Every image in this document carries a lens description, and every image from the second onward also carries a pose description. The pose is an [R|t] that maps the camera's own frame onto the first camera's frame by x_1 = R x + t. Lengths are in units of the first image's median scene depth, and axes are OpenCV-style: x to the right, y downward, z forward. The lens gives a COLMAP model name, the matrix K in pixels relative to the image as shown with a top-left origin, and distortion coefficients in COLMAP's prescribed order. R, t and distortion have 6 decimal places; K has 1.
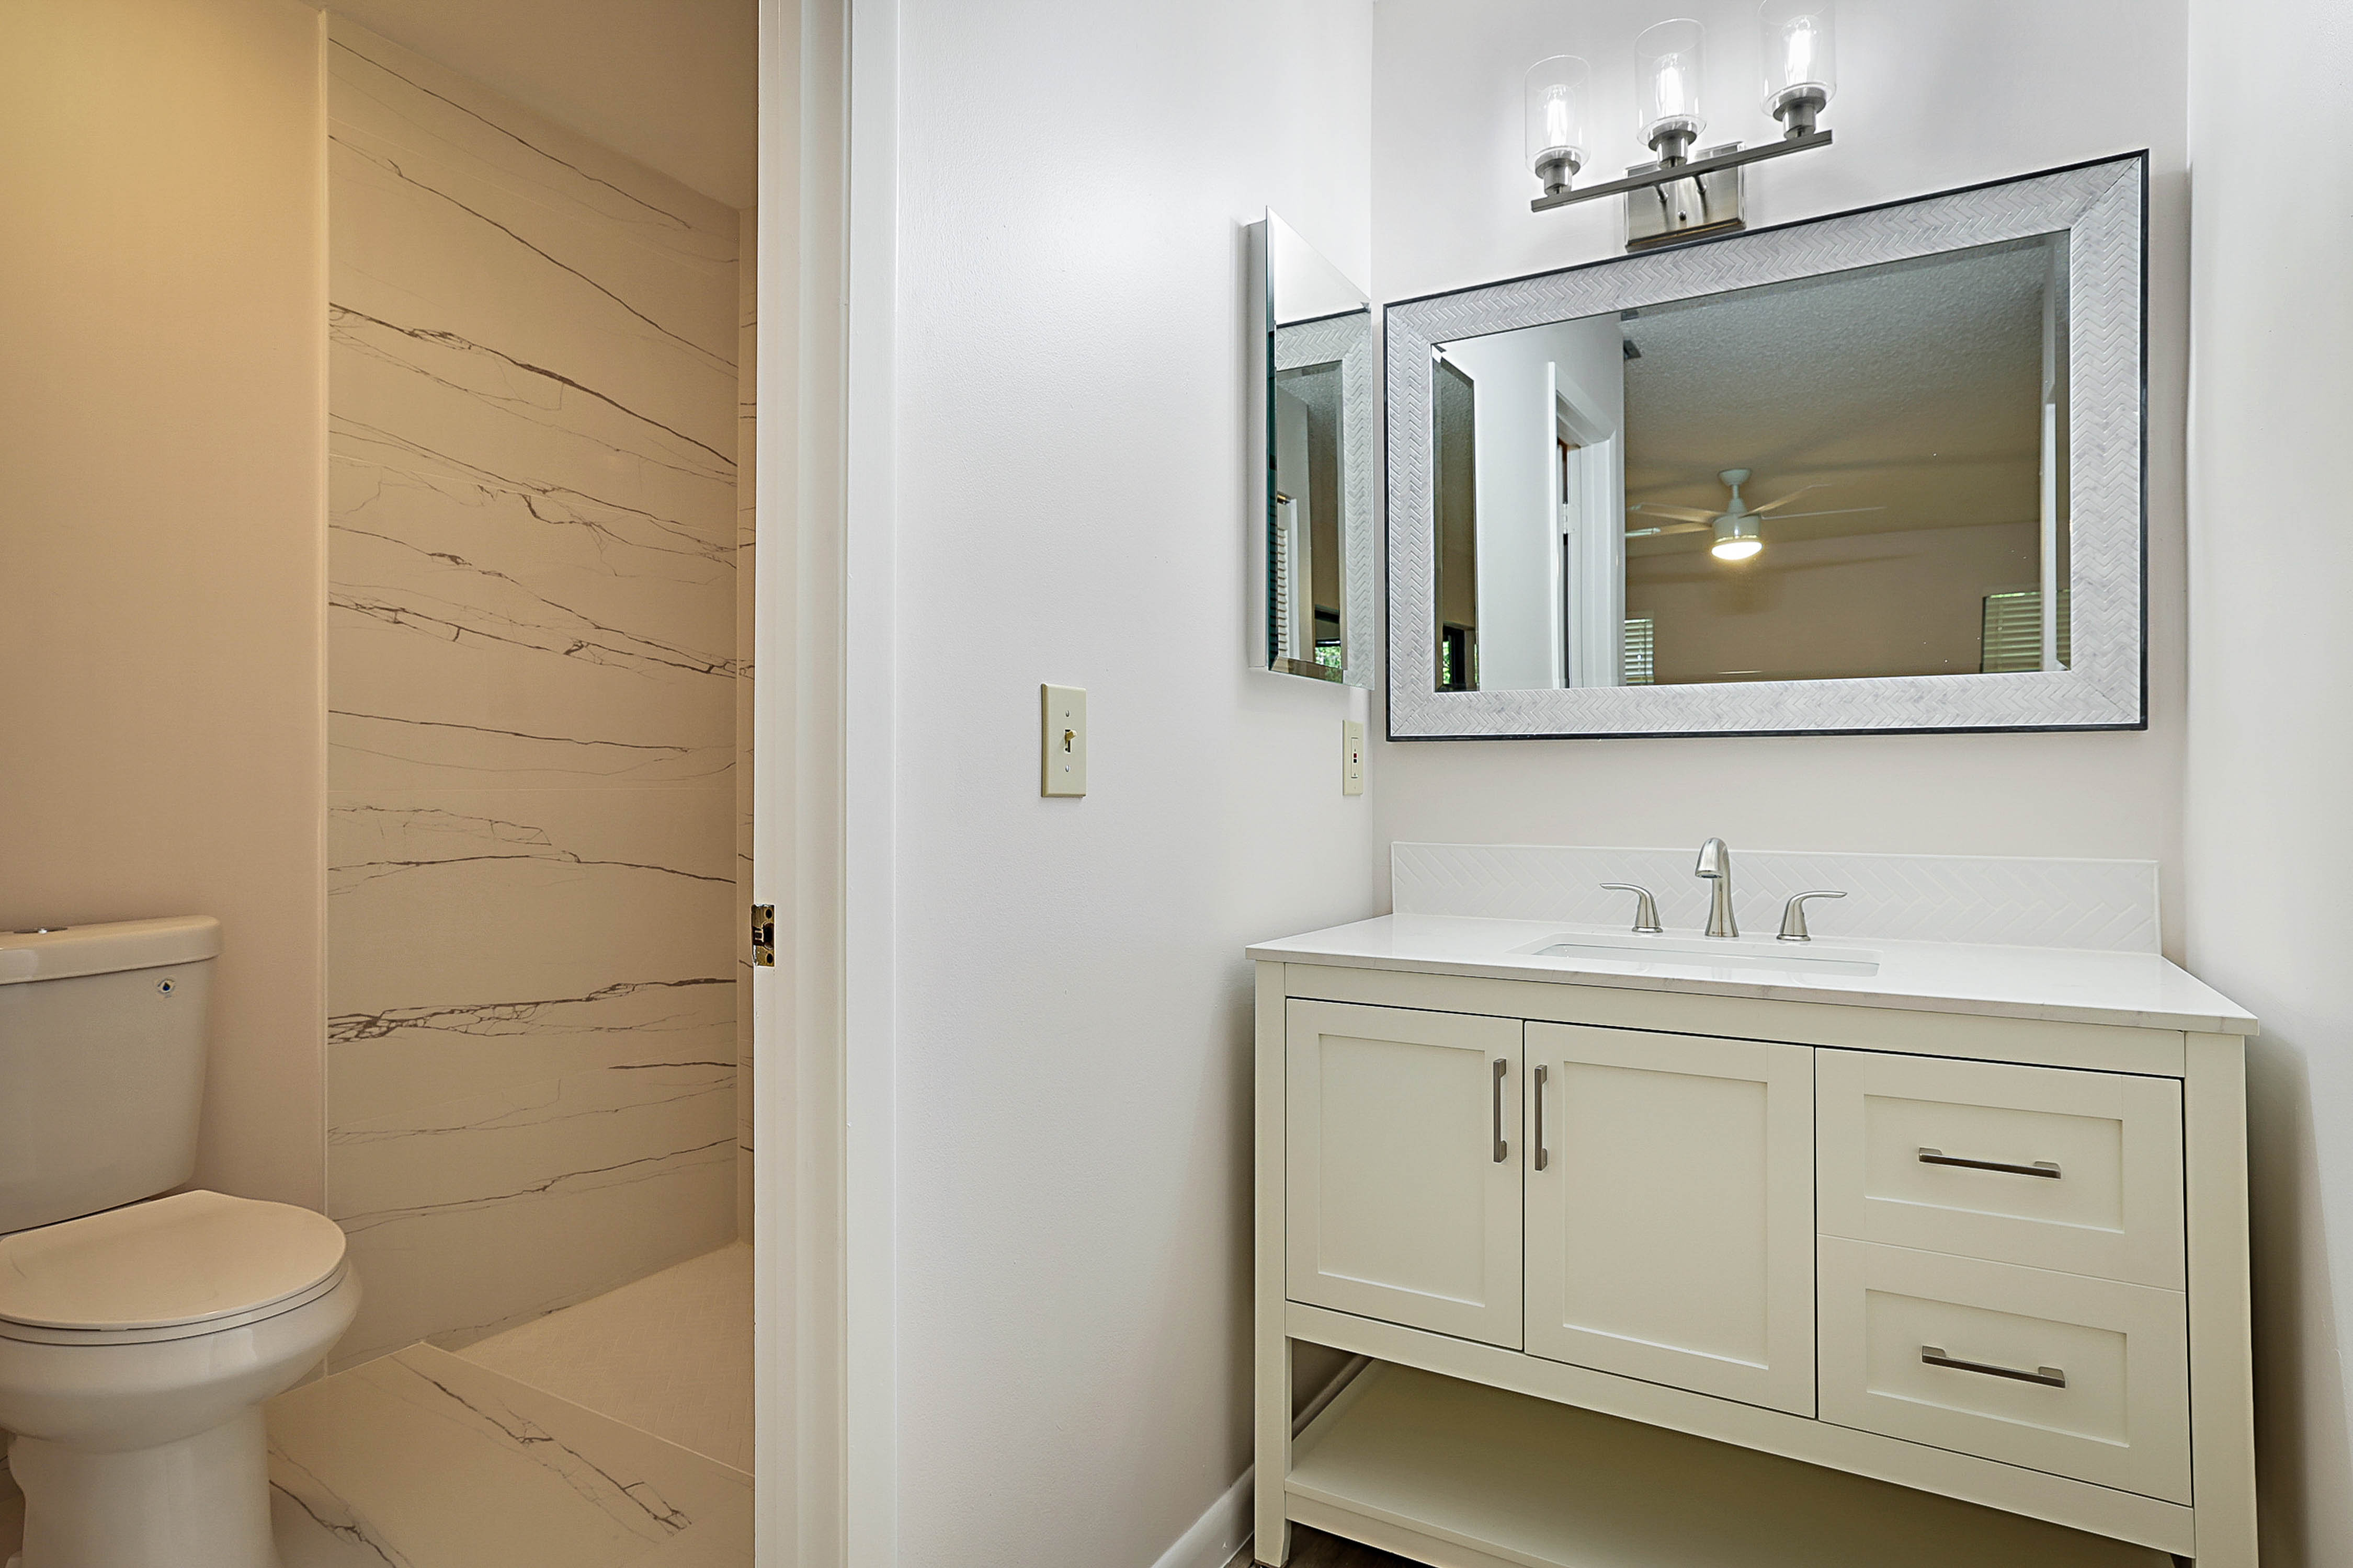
lens RADIAL K [[1267.8, 0, 1176.5], [0, 1267.8, 784.0], [0, 0, 1]] dist [-0.047498, 0.036756]
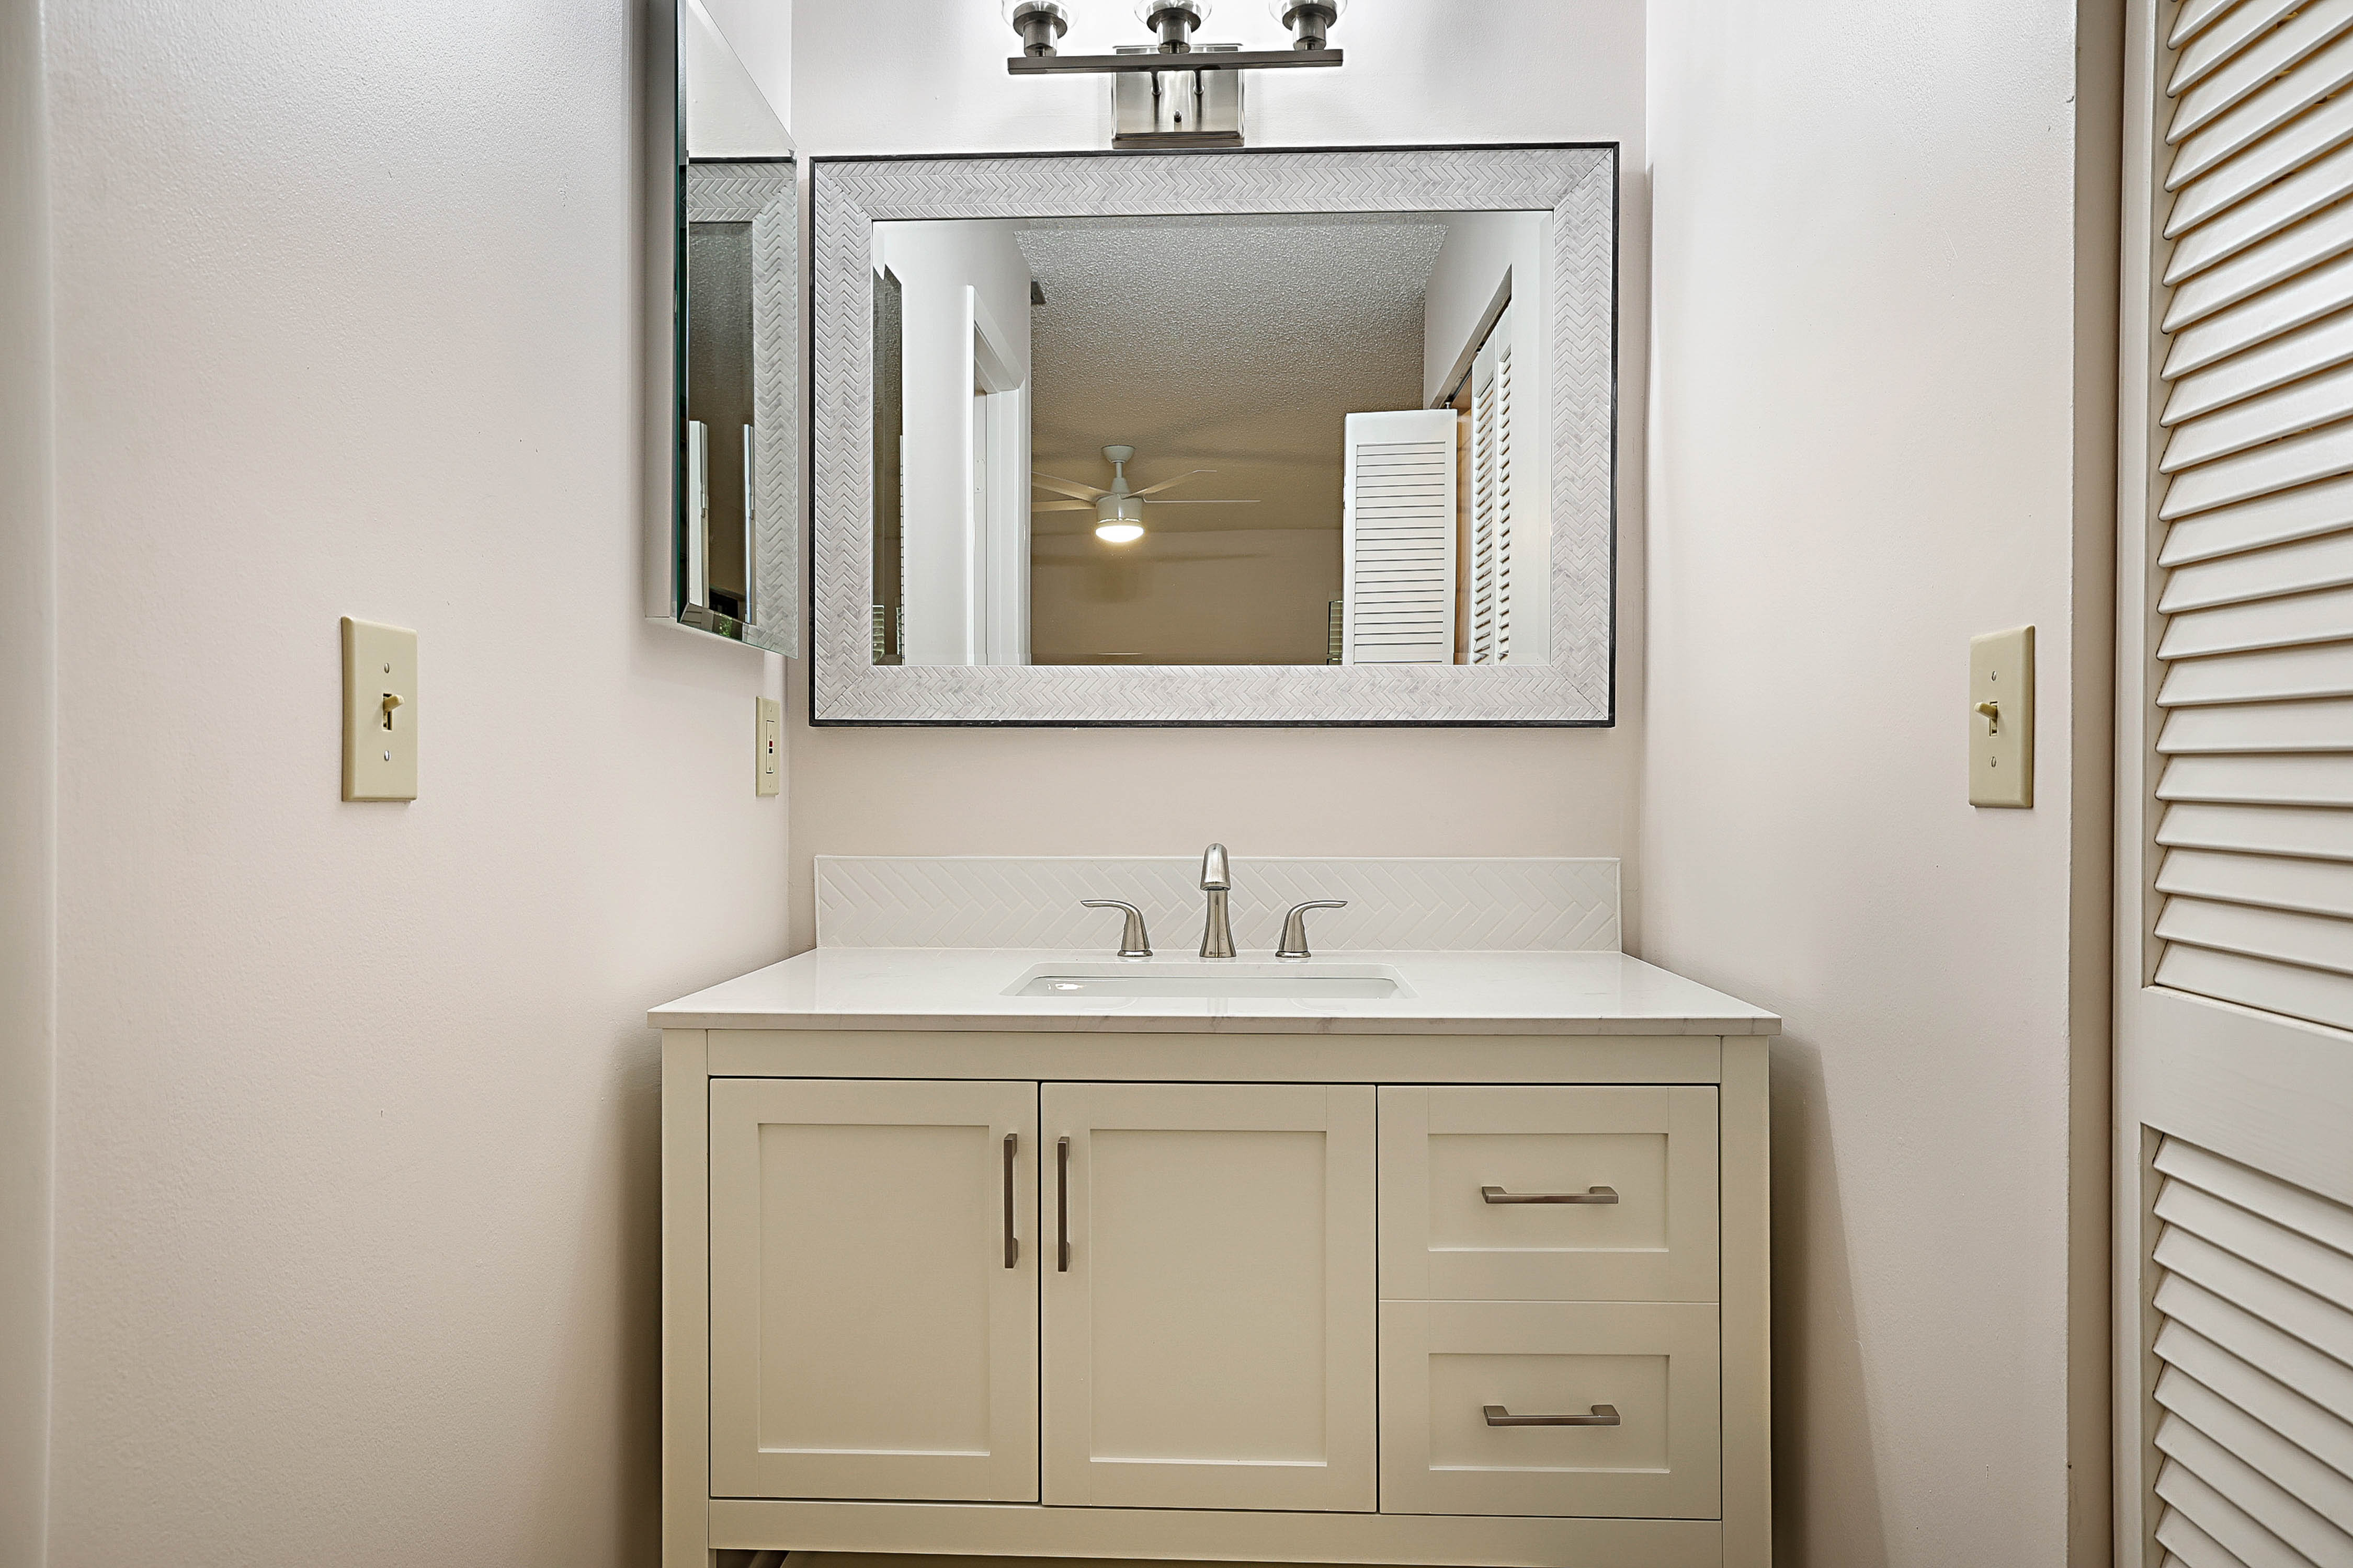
lens RADIAL K [[1412.2, 0, 1181.0], [0, 1412.2, 789.0], [0, 0, 1]] dist [-0.013244, 0.000879]
pose [[0.878972, -0.002349, 0.476868, -0.054549], [0.000010, 0.999988, 0.004907, 0.000552], [-0.476874, -0.004309, 0.878961, 0.156074]]
